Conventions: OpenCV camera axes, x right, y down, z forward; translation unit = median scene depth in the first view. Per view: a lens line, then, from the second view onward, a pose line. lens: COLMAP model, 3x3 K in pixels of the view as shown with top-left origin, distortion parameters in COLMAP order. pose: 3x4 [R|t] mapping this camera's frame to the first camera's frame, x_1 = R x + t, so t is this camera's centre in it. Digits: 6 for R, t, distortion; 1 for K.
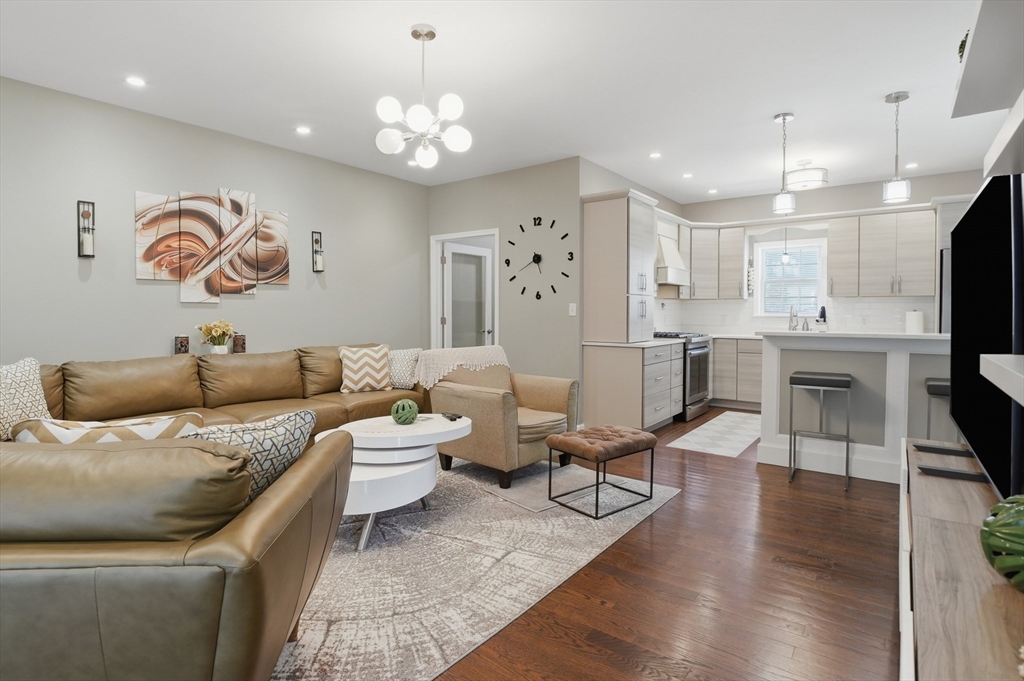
lens RADIAL K [[515.5, 0, 501.6], [0, 515.5, 323.8], [0, 0, 1]] dist [-0.003195, -0.015265]
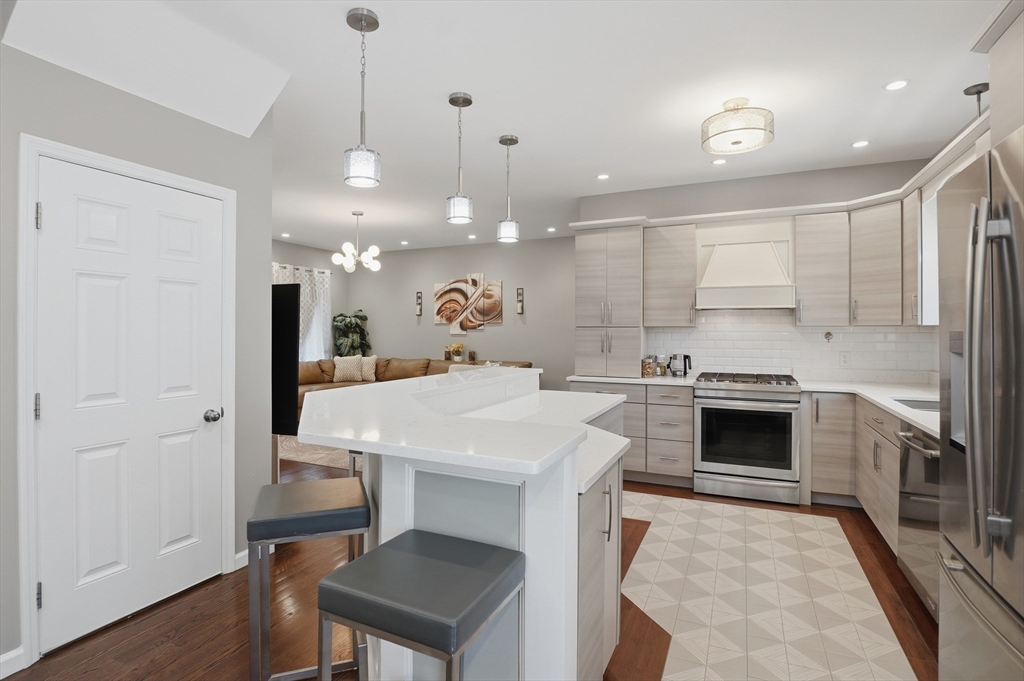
lens RADIAL K [[508.3, 0, 501.1], [0, 508.3, 330.9], [0, 0, 1]] dist [-0.002362, -0.019920]
pose [[0.226393, -0.001644, -0.974035, 1.311788], [-0.025812, 0.999637, -0.007686, -0.041840], [0.973694, 0.026882, 0.226268, 0.698185]]
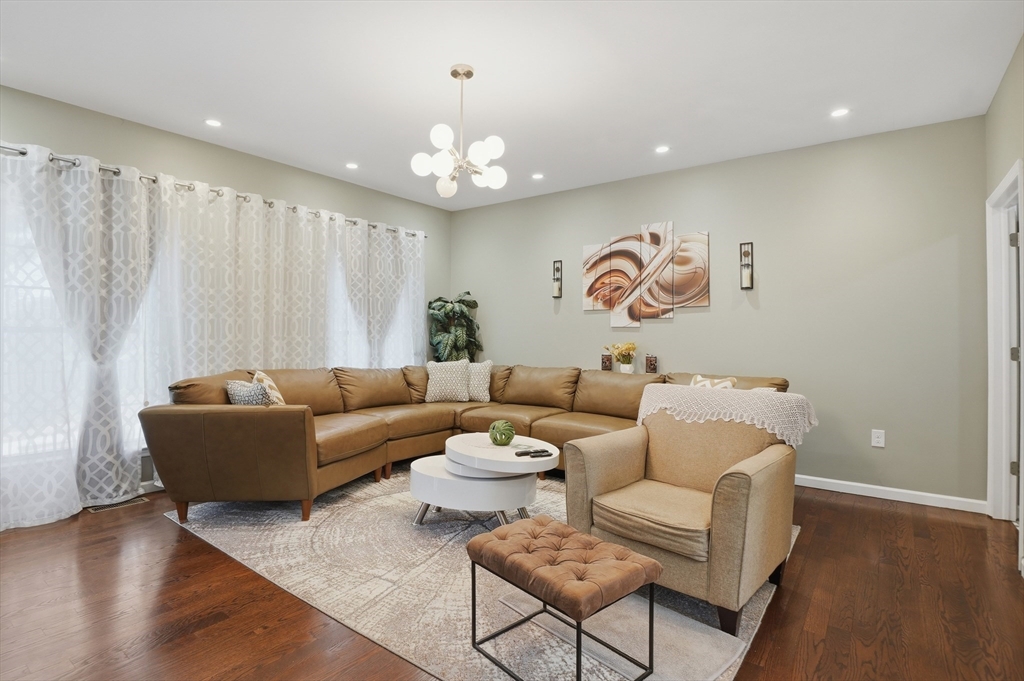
lens RADIAL K [[508.3, 0, 501.1], [0, 508.3, 330.9], [0, 0, 1]] dist [-0.002362, -0.019920]
pose [[0.022556, -0.007678, -0.999716, 0.557316], [-0.030760, 0.999492, -0.008371, -0.013563], [0.999272, 0.030940, 0.022309, 0.670604]]
